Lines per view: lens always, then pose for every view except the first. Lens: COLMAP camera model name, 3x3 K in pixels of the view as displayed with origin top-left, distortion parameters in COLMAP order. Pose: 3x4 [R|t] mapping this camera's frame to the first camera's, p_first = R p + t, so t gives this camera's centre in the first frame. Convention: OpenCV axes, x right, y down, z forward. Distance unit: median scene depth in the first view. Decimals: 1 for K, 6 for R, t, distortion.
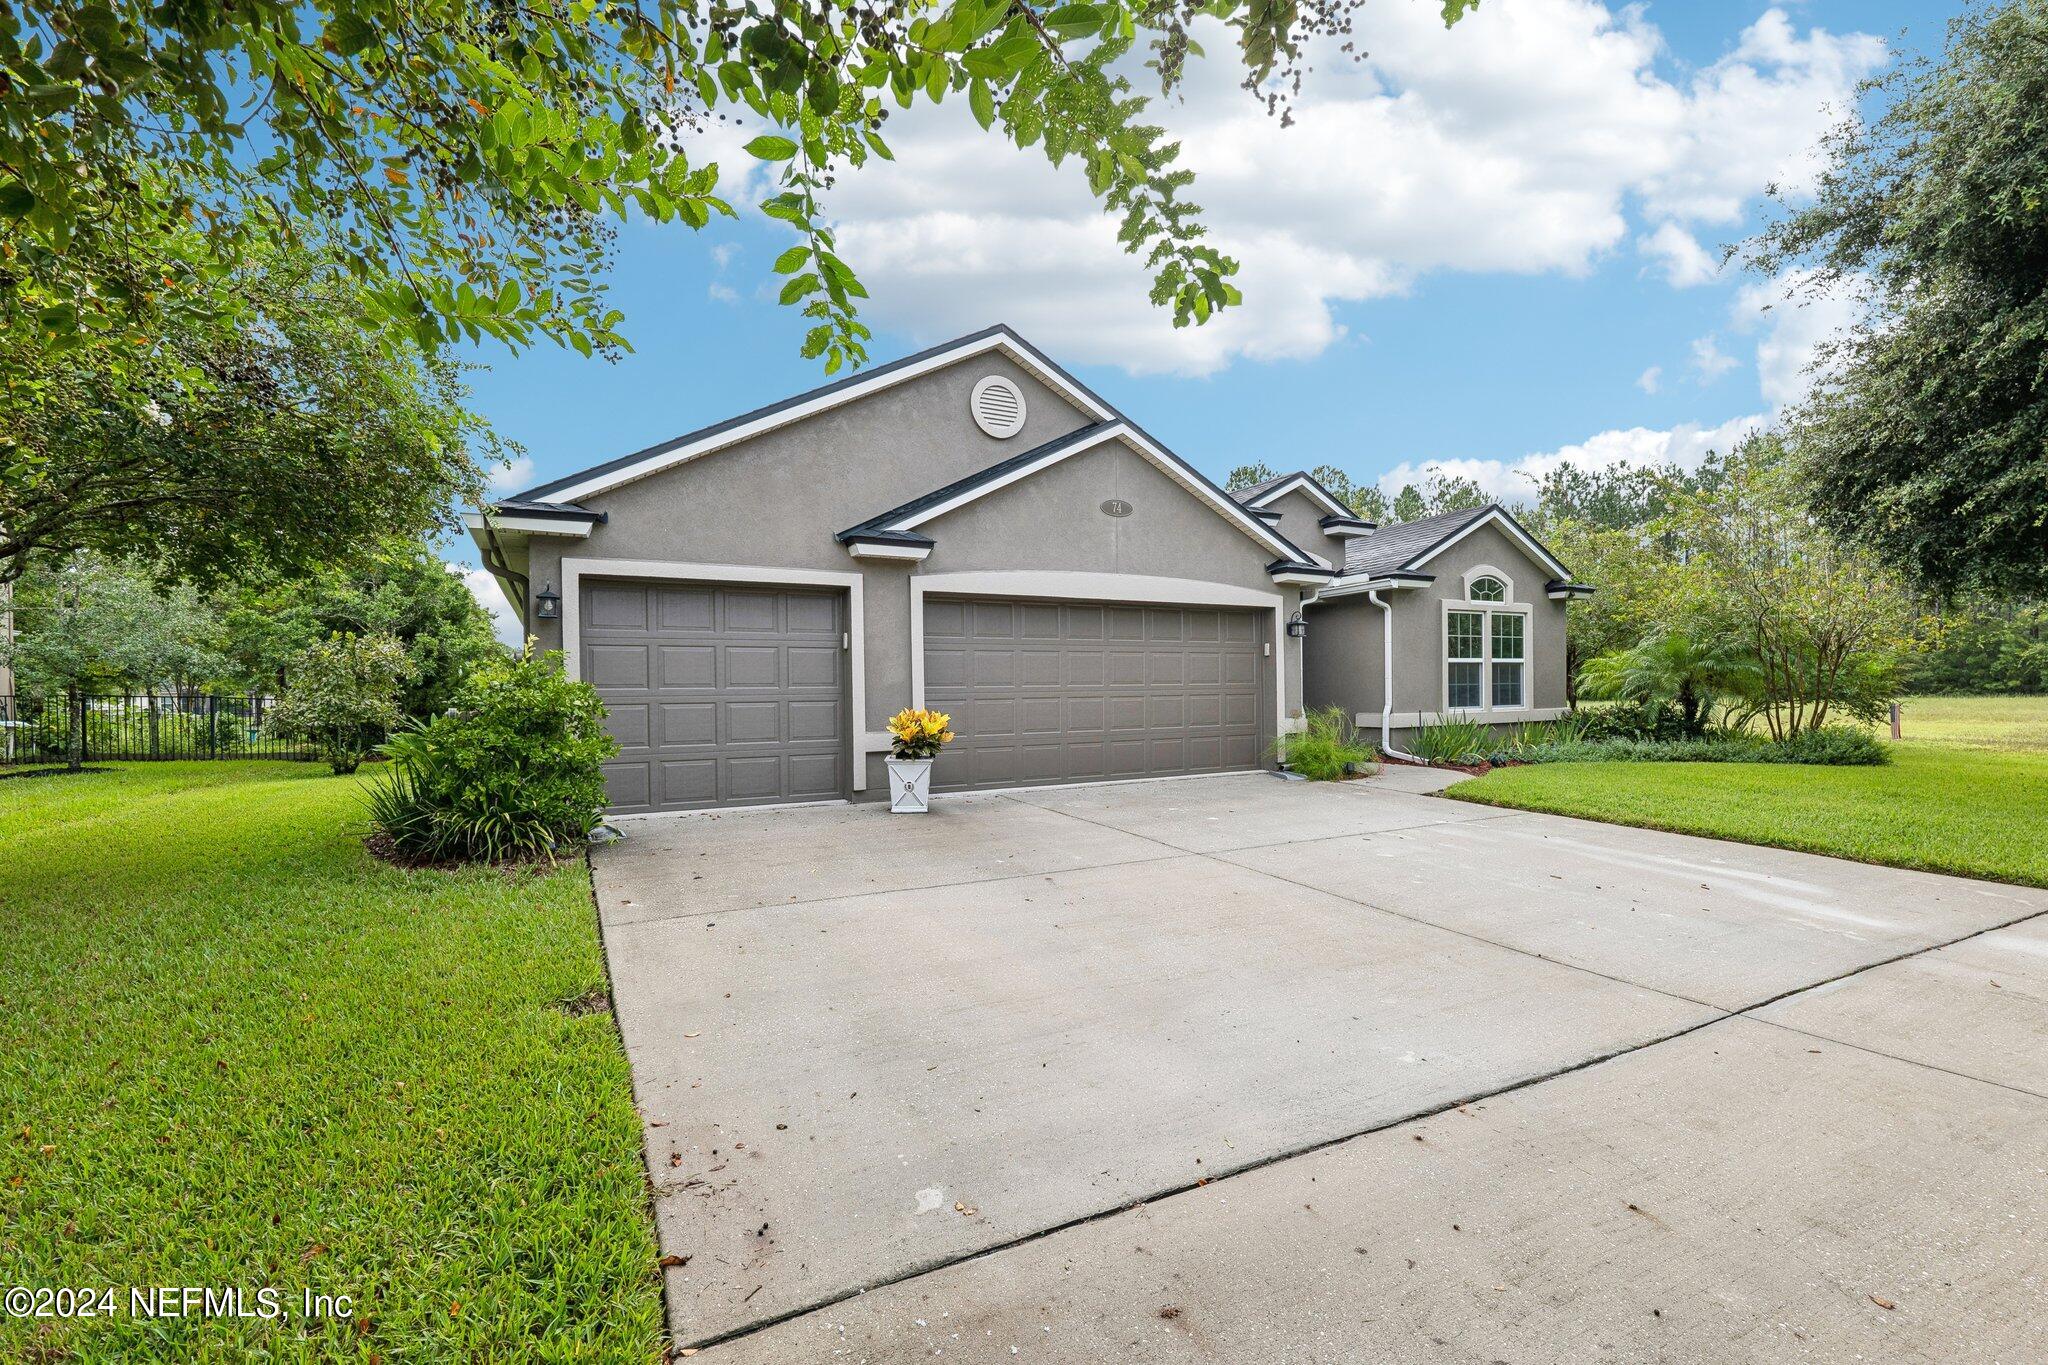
lens RADIAL K [[901.5, 0, 1024.1], [0, 901.5, 685.4], [0, 0, 1]] dist [0.018592, 0.000075]
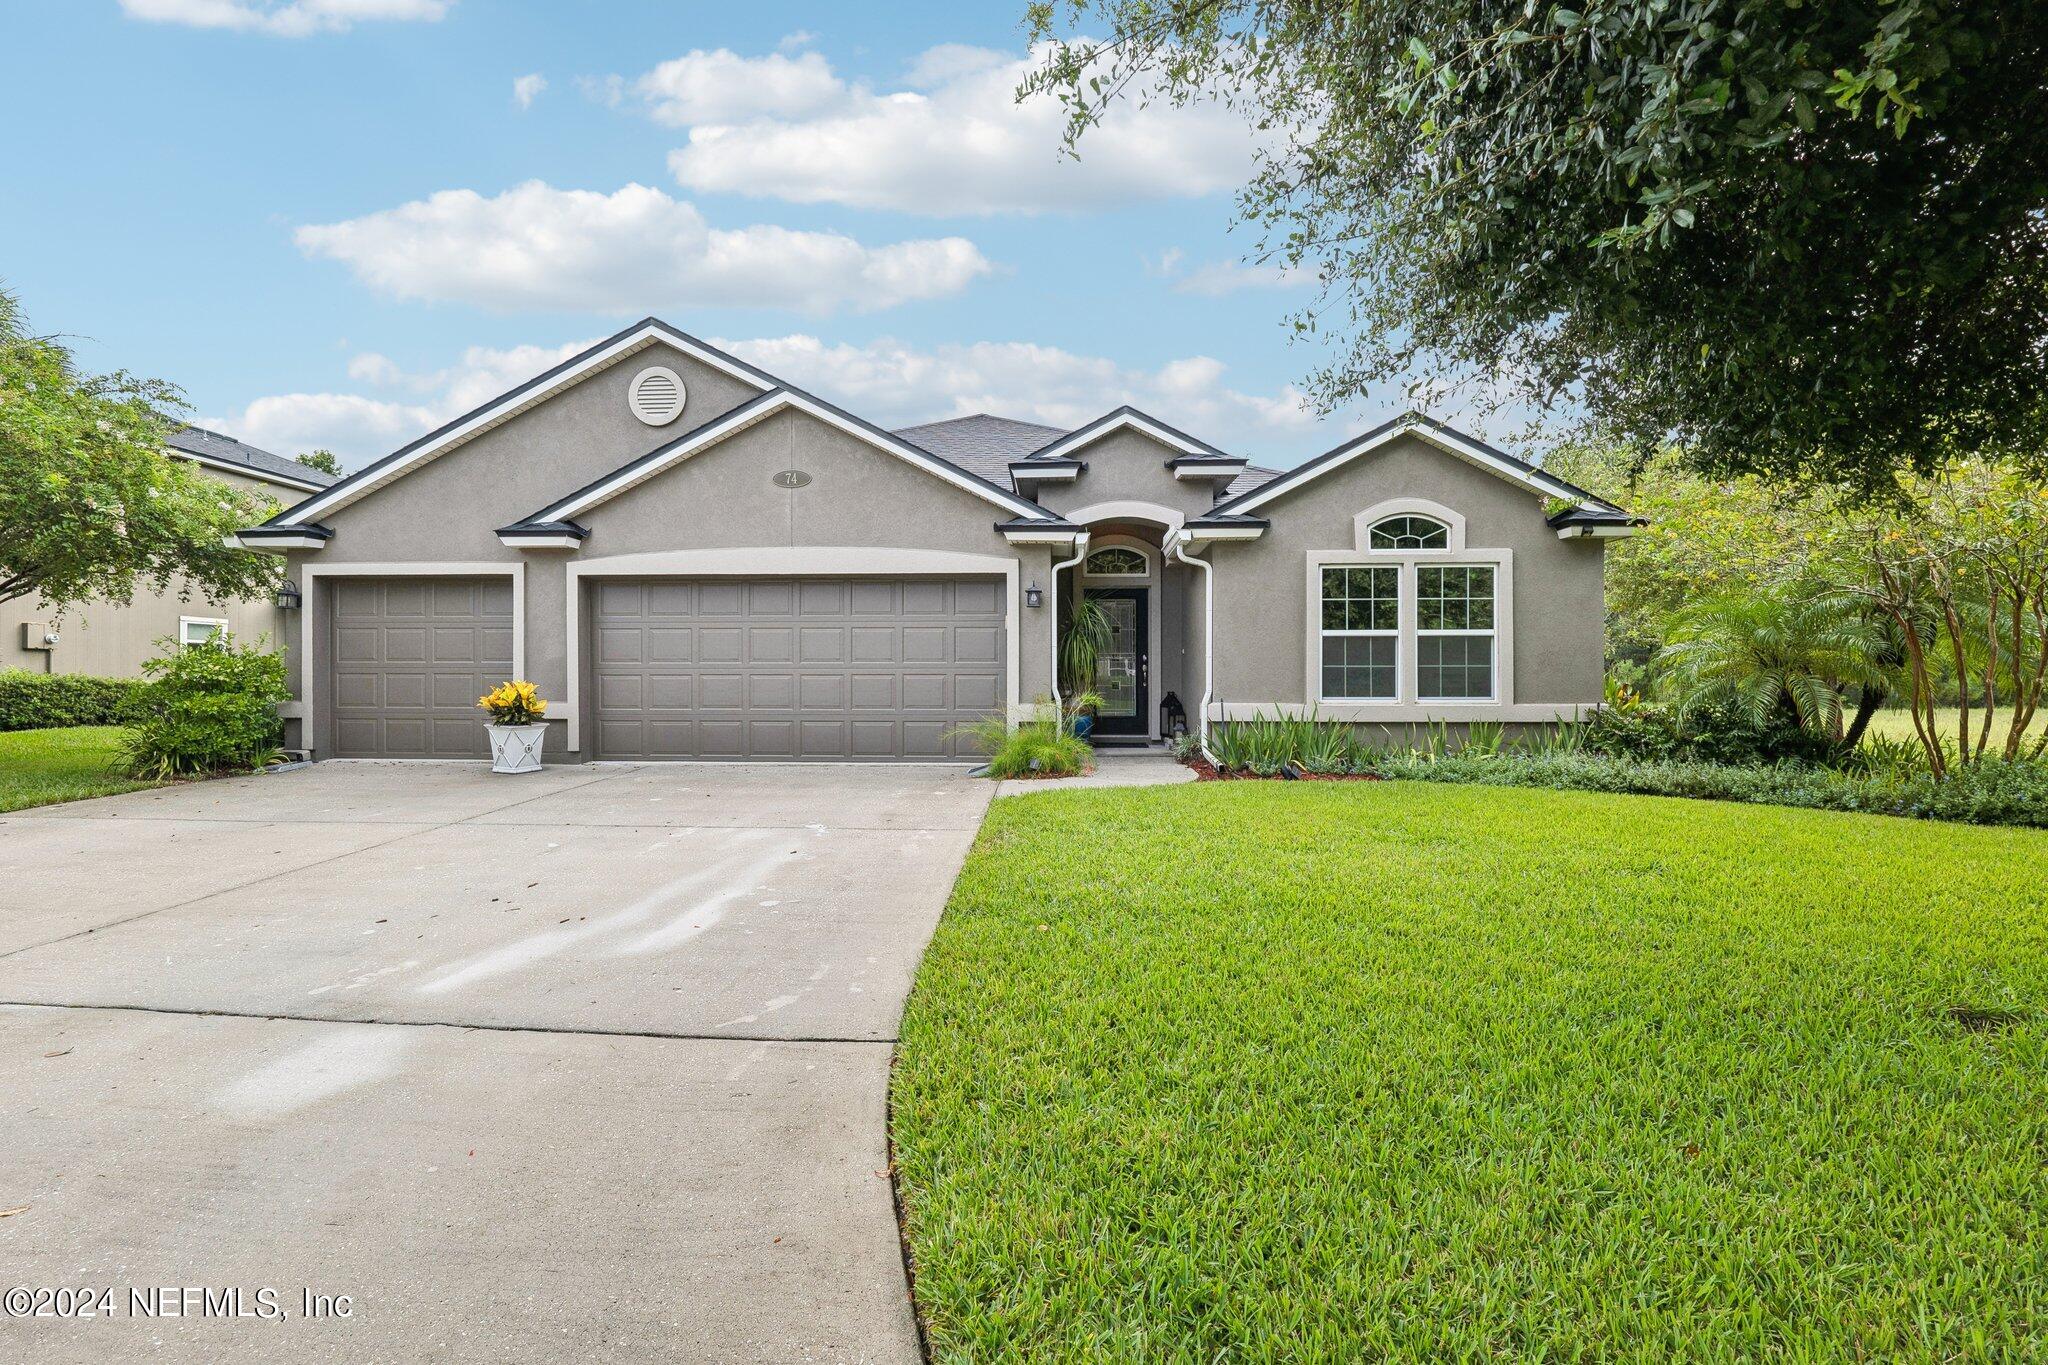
lens RADIAL K [[811.5, 0, 1024.4], [0, 811.5, 667.4], [0, 0, 1]] dist [-0.006252, 0.000008]
pose [[0.847475, 0.011900, -0.530703, 0.695087], [-0.009323, 0.999928, 0.007534, -0.002825], [0.530754, -0.001438, 0.847525, 0.354464]]
